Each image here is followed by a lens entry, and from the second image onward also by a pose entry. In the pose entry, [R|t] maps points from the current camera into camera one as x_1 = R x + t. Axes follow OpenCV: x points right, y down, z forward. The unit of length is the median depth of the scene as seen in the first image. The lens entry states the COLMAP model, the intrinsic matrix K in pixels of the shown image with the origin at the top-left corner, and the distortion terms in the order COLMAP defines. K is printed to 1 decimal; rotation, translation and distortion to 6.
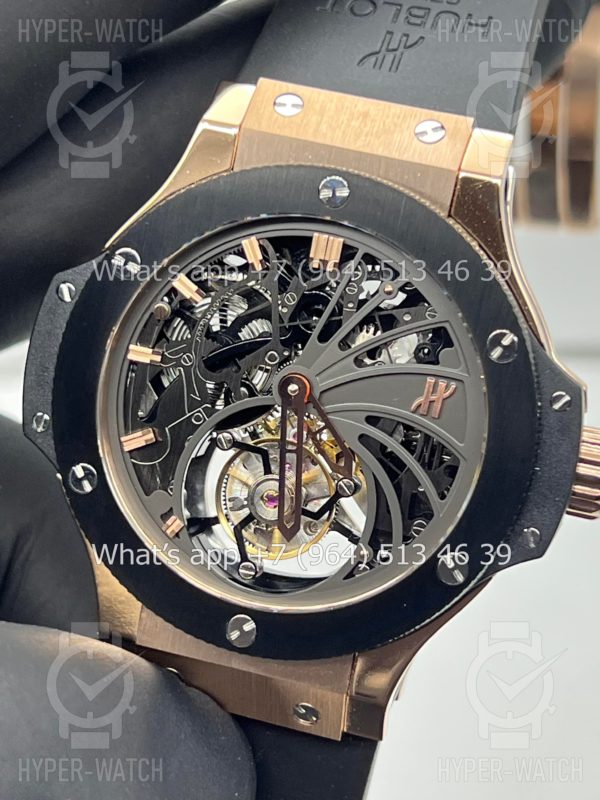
lens RADIAL K [[1806.8, 0, 300.0], [0, 1806.8, 400.0], [0, 0, 1]] dist [0.214106, -0.188547]
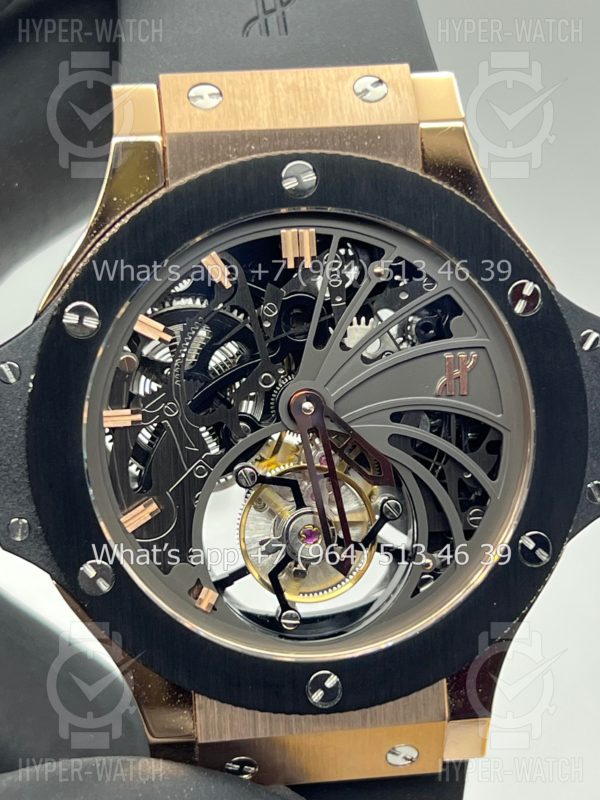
lens RADIAL K [[1806.8, 0, 300.0], [0, 1806.8, 400.0], [0, 0, 1]] dist [0.214106, -0.188547]
pose [[0.917682, -0.272659, 0.288993, -0.258002], [0.269337, 0.961640, 0.052022, -0.055836], [-0.292092, 0.030097, 0.955917, 0.158511]]
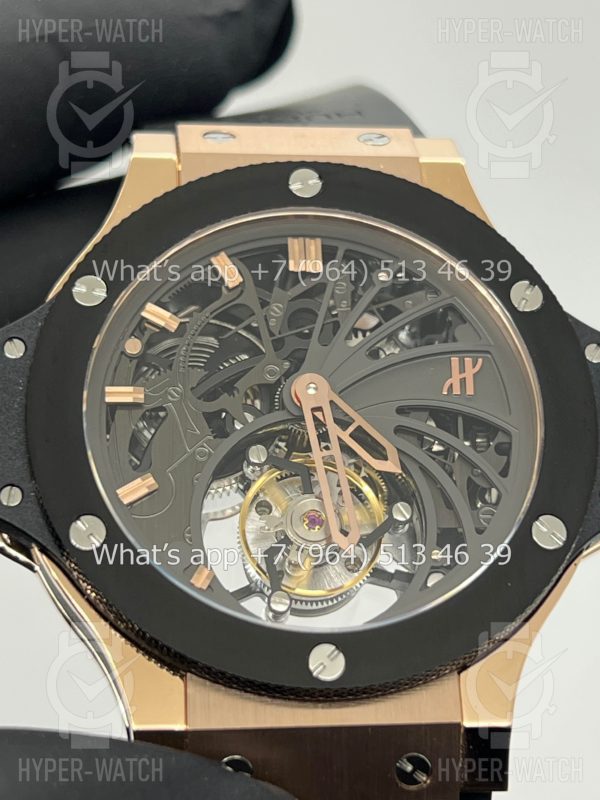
lens RADIAL K [[1806.8, 0, 300.0], [0, 1806.8, 400.0], [0, 0, 1]] dist [0.214106, -0.188547]
pose [[0.923230, -0.100245, 0.370942, -0.330044], [0.257570, 0.877825, -0.403832, 0.346131], [-0.285140, 0.468373, 0.836255, 0.272771]]
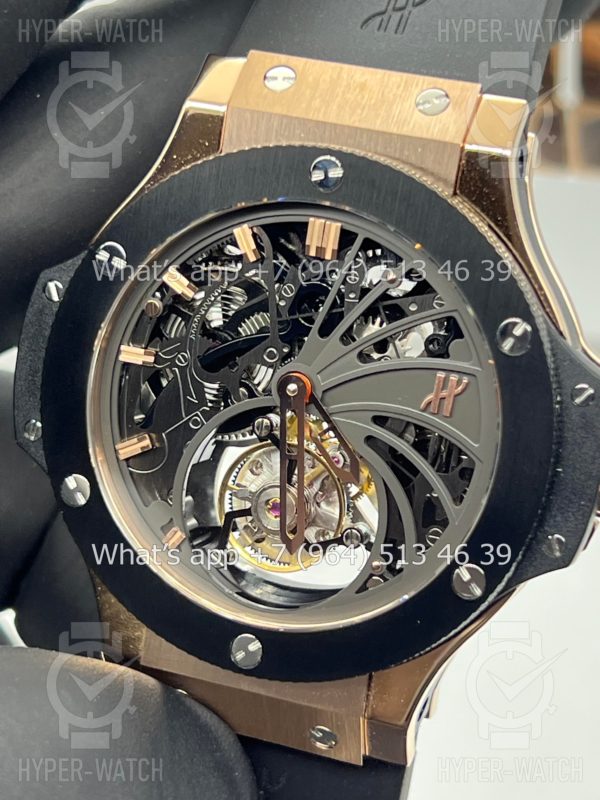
lens RADIAL K [[1806.8, 0, 300.0], [0, 1806.8, 400.0], [0, 0, 1]] dist [0.214106, -0.188547]
pose [[0.994590, -0.029964, -0.099459, 0.090646], [0.033103, 0.999000, 0.030055, -0.027814], [0.098459, -0.033185, 0.994588, 0.083981]]
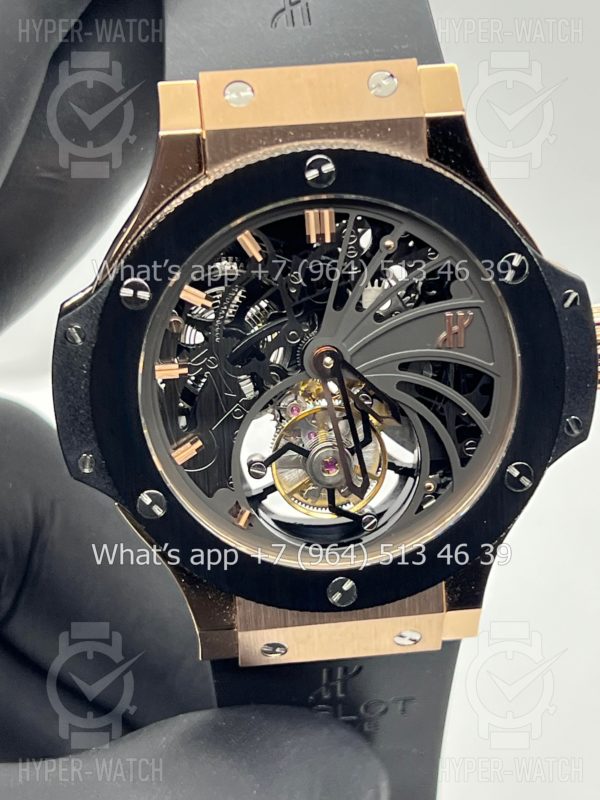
lens RADIAL K [[1806.8, 0, 300.0], [0, 1806.8, 400.0], [0, 0, 1]] dist [0.214106, -0.188547]
pose [[0.923219, -0.316009, 0.218642, -0.250228], [0.274168, 0.940349, 0.201432, -0.197331], [-0.269254, -0.126022, 0.954788, 0.009458]]
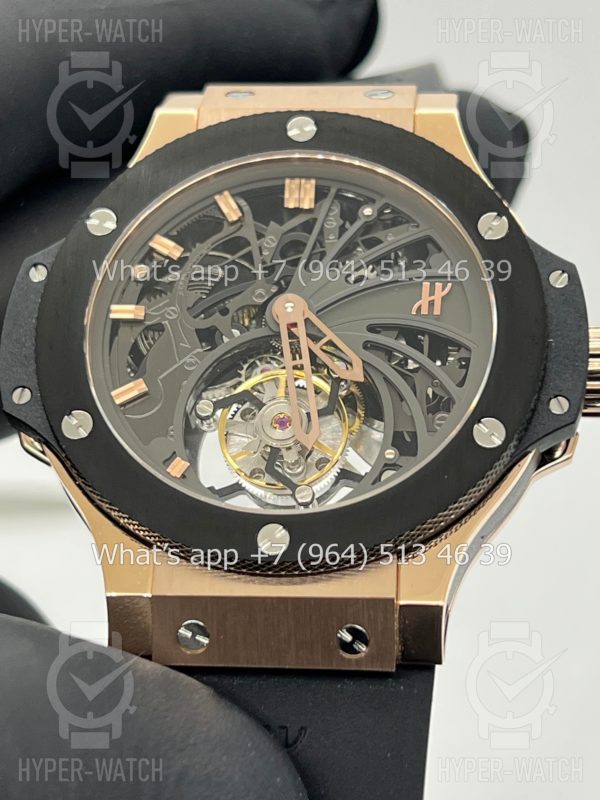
lens RADIAL K [[1806.8, 0, 300.0], [0, 1806.8, 400.0], [0, 0, 1]] dist [0.214106, -0.188547]
pose [[0.980766, -0.076340, 0.179637, -0.175377], [0.155784, 0.860647, -0.484787, 0.505696], [-0.117595, 0.503447, 0.855986, 0.188883]]
